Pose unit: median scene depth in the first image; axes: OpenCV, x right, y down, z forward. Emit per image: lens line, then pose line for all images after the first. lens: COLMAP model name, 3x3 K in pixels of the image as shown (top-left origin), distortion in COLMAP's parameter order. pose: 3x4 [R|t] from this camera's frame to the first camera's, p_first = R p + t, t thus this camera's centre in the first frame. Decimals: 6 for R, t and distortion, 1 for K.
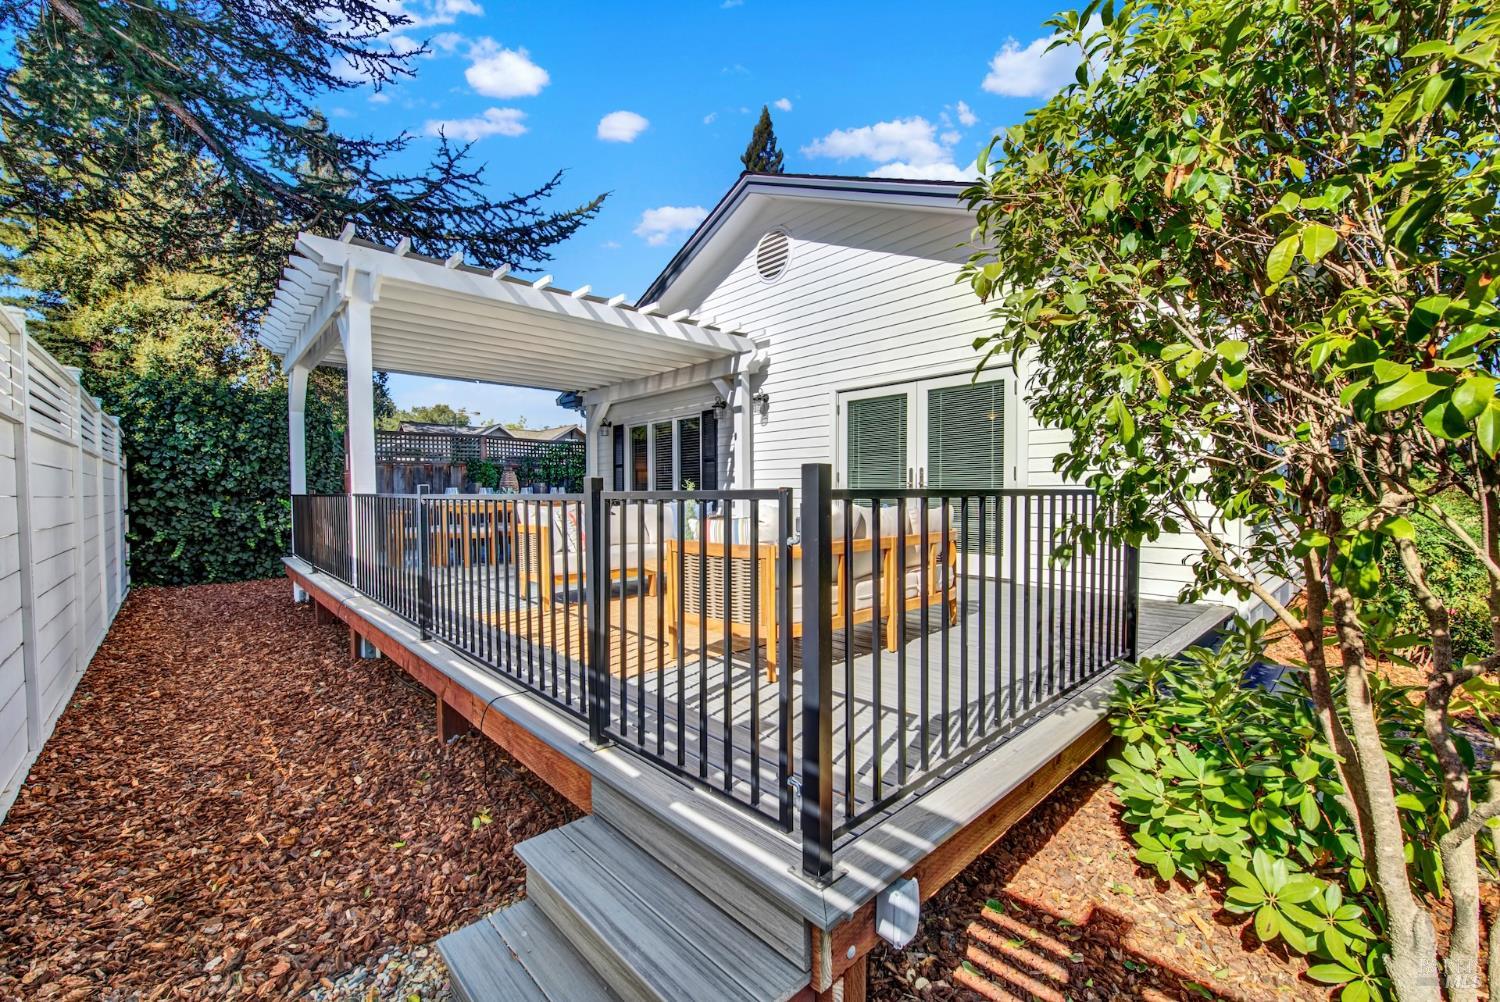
lens RADIAL K [[606.9, 0, 751.7], [0, 606.9, 499.5], [0, 0, 1]] dist [0.000839, -0.000816]
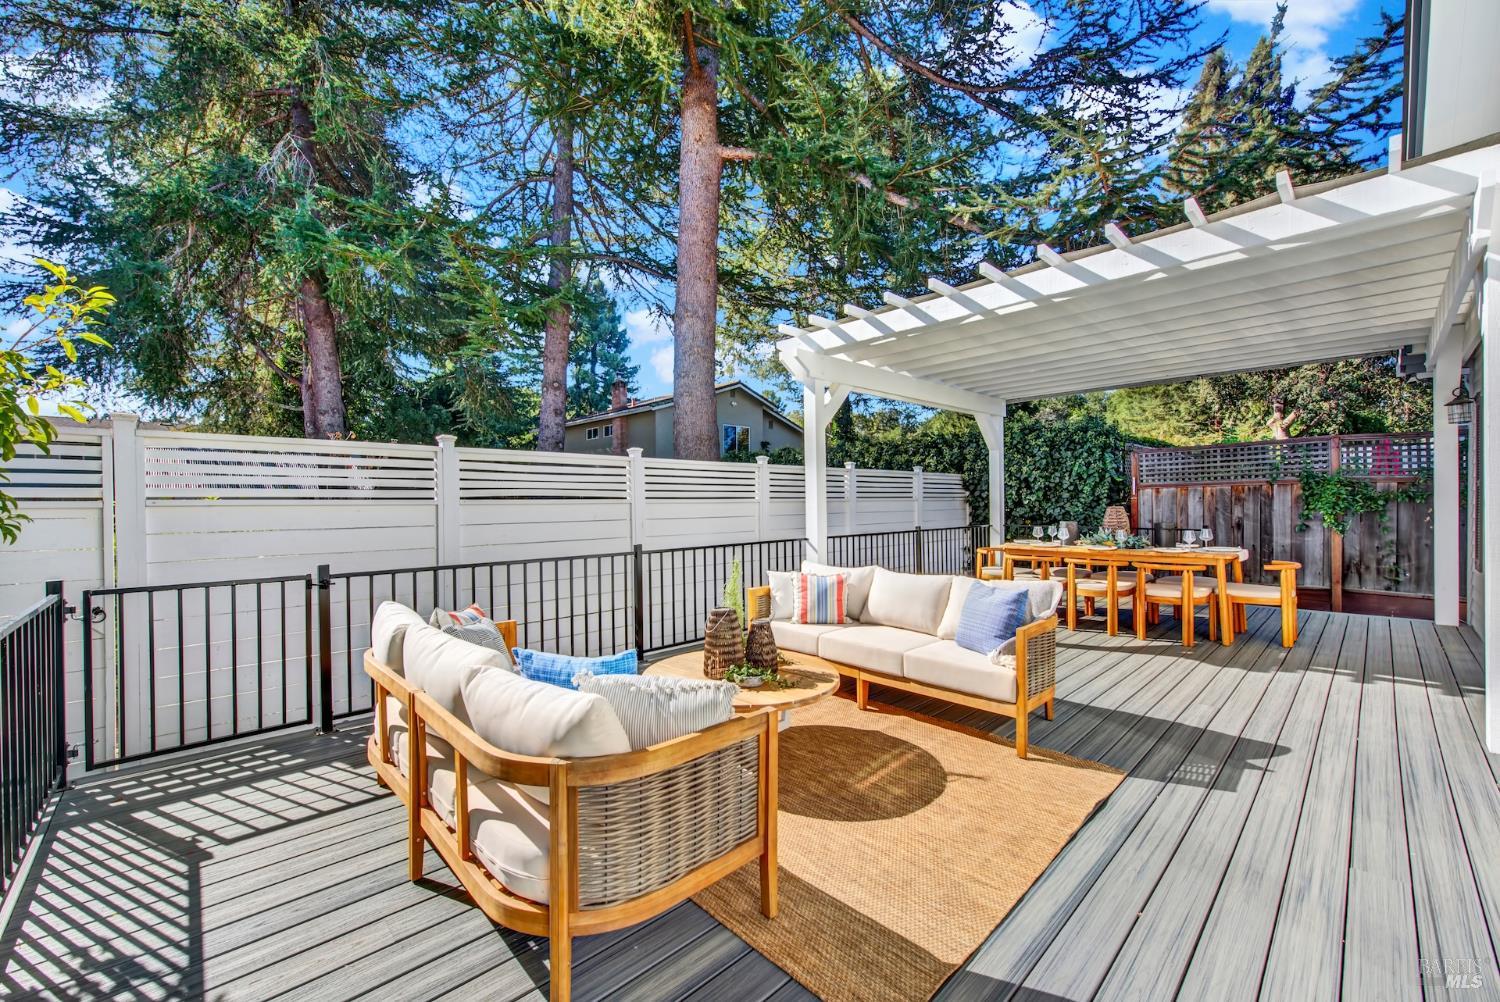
lens RADIAL K [[606.9, 0, 751.7], [0, 606.9, 499.5], [0, 0, 1]] dist [0.000839, -0.000816]
pose [[0.019522, 0.002218, -0.999807, 0.324103], [-0.002612, 0.999994, 0.002167, -0.053448], [0.999806, 0.002569, 0.019528, 0.511474]]
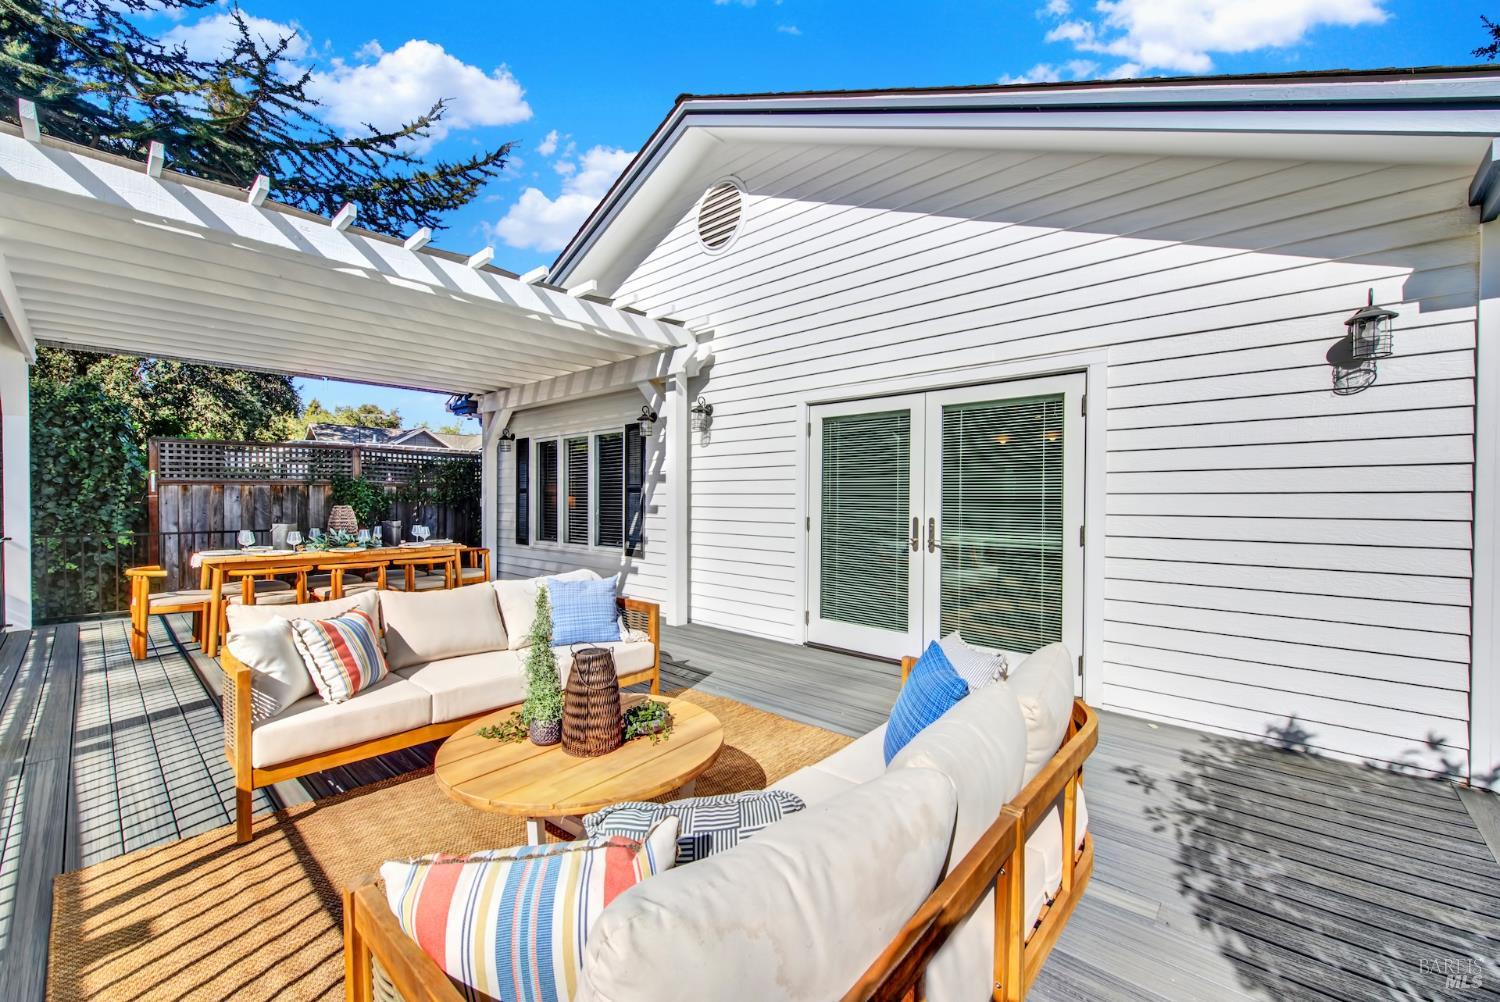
lens RADIAL K [[606.9, 0, 751.7], [0, 606.9, 499.5], [0, 0, 1]] dist [0.000839, -0.000816]
pose [[0.996682, 0.009050, 0.080887, 0.015674], [-0.008204, 0.999908, -0.010784, -0.047479], [-0.080978, 0.010085, 0.996665, 0.245472]]
